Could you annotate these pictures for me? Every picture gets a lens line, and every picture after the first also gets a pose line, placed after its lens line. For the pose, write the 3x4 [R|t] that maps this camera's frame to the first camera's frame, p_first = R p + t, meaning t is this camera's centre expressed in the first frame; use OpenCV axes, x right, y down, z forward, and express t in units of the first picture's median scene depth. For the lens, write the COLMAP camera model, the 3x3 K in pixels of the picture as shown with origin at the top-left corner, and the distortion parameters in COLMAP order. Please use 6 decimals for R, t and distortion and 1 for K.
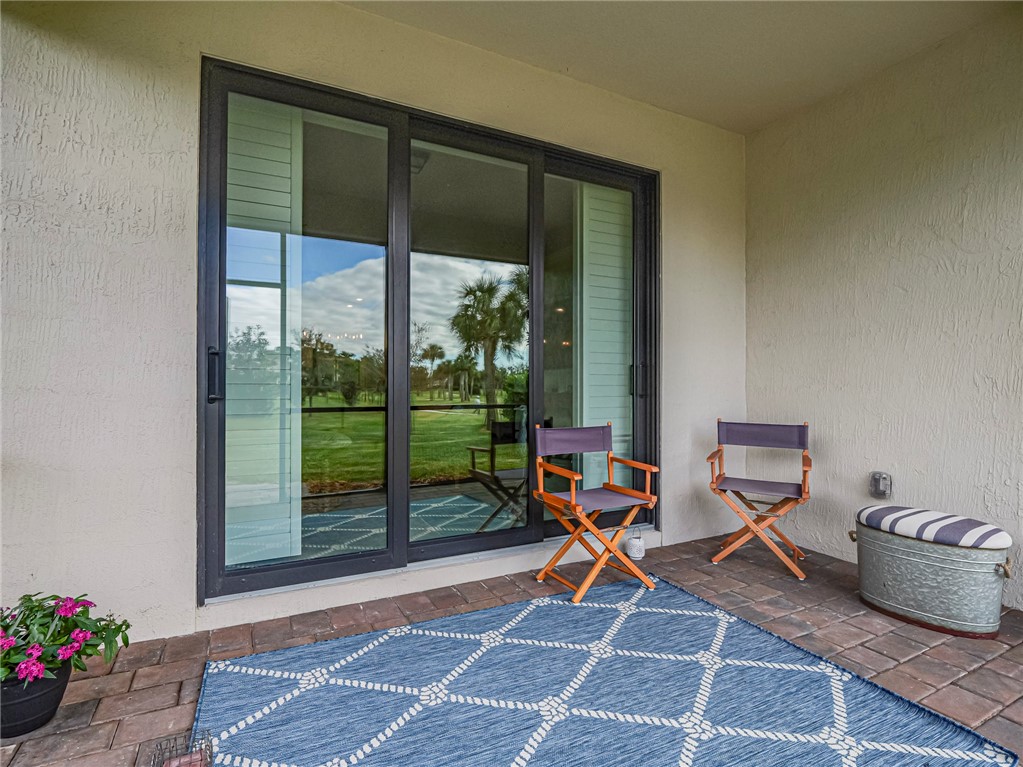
lens RADIAL K [[523.2, 0, 511.5], [0, 523.2, 383.5], [0, 0, 1]] dist [-0.002632, -0.000737]
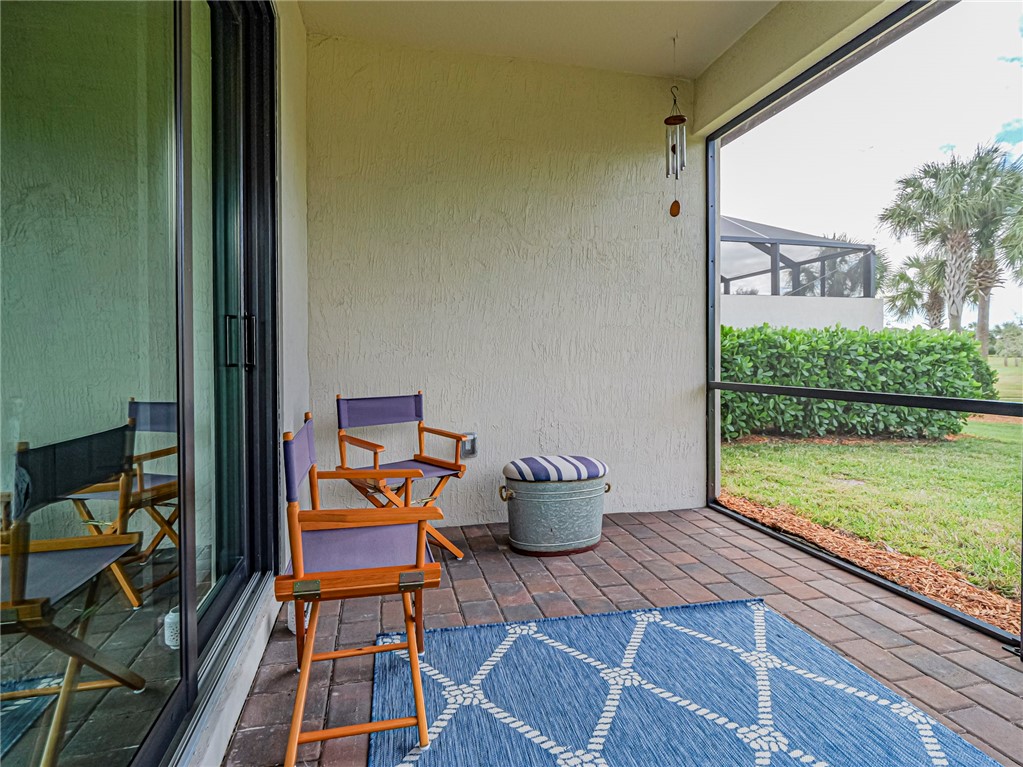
lens RADIAL K [[536.7, 0, 506.7], [0, 536.7, 358.1], [0, 0, 1]] dist [-0.000305, -0.000841]
pose [[0.248763, -0.004543, 0.968554, -0.369897], [0.002563, 0.999989, 0.004032, 0.015741], [-0.968561, 0.001480, 0.248772, 0.732696]]
